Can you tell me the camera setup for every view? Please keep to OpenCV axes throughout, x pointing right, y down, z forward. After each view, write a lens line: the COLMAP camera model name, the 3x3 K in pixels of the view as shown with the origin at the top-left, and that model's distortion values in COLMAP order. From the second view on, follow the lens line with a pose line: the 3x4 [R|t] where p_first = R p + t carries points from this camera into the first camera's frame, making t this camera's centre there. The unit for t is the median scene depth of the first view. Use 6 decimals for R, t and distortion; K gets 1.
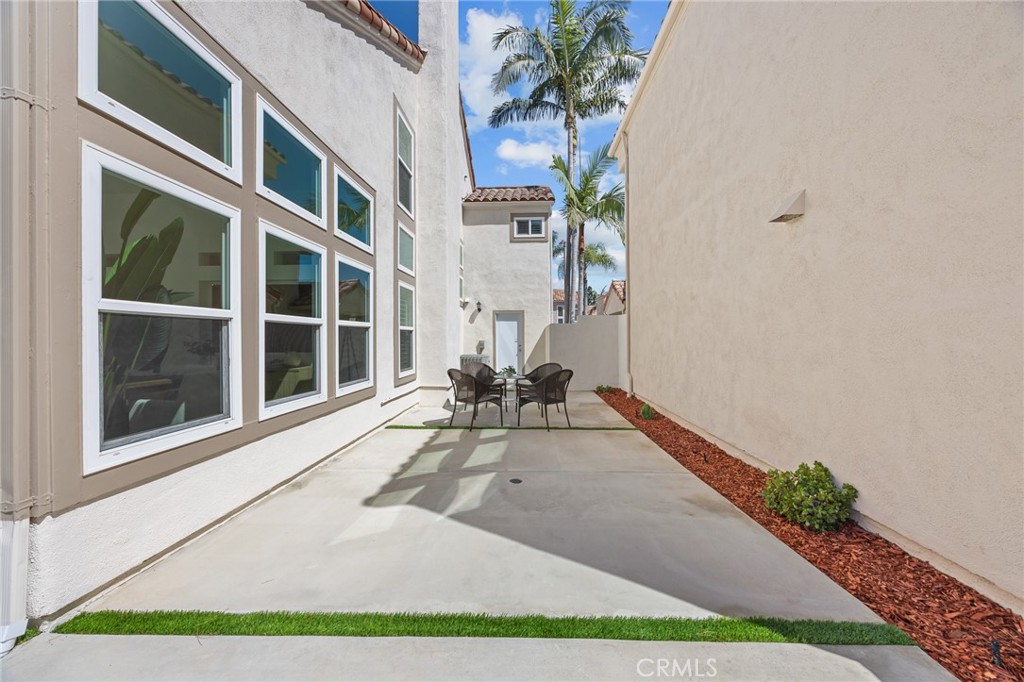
lens RADIAL K [[389.9, 0, 514.0], [0, 389.9, 337.3], [0, 0, 1]] dist [-0.007138, 0.000088]
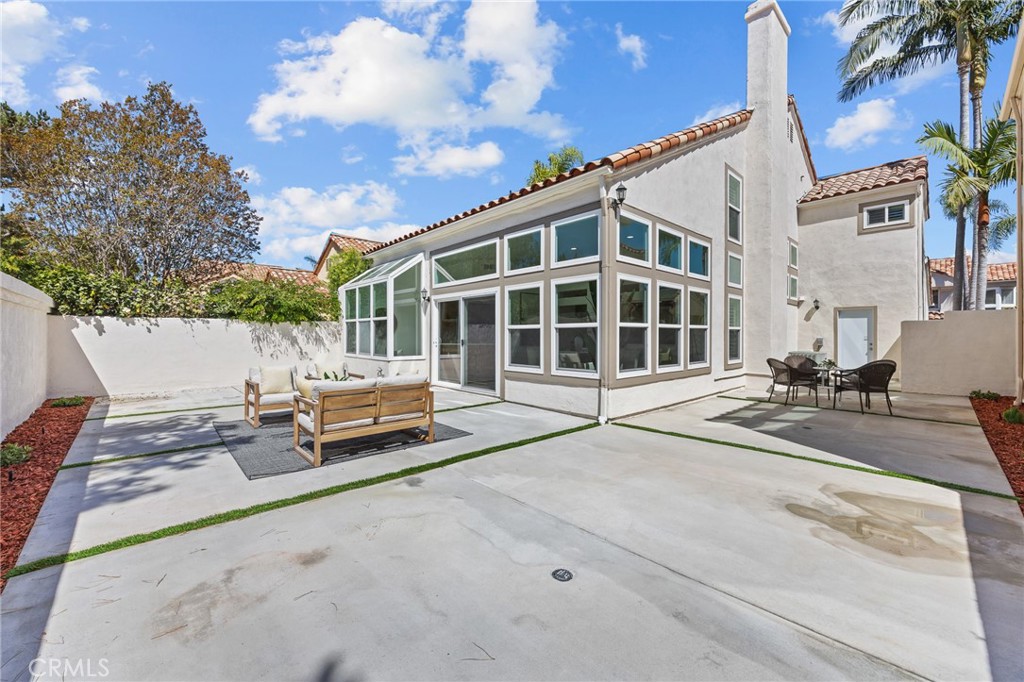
lens RADIAL K [[389.9, 0, 514.7], [0, 389.9, 338.7], [0, 0, 1]] dist [-0.007138, 0.000088]
pose [[0.700778, 0.011628, -0.713284, 0.135361], [-0.002546, 0.999902, 0.013799, -0.003476], [0.713375, -0.007854, 0.700739, -0.434649]]
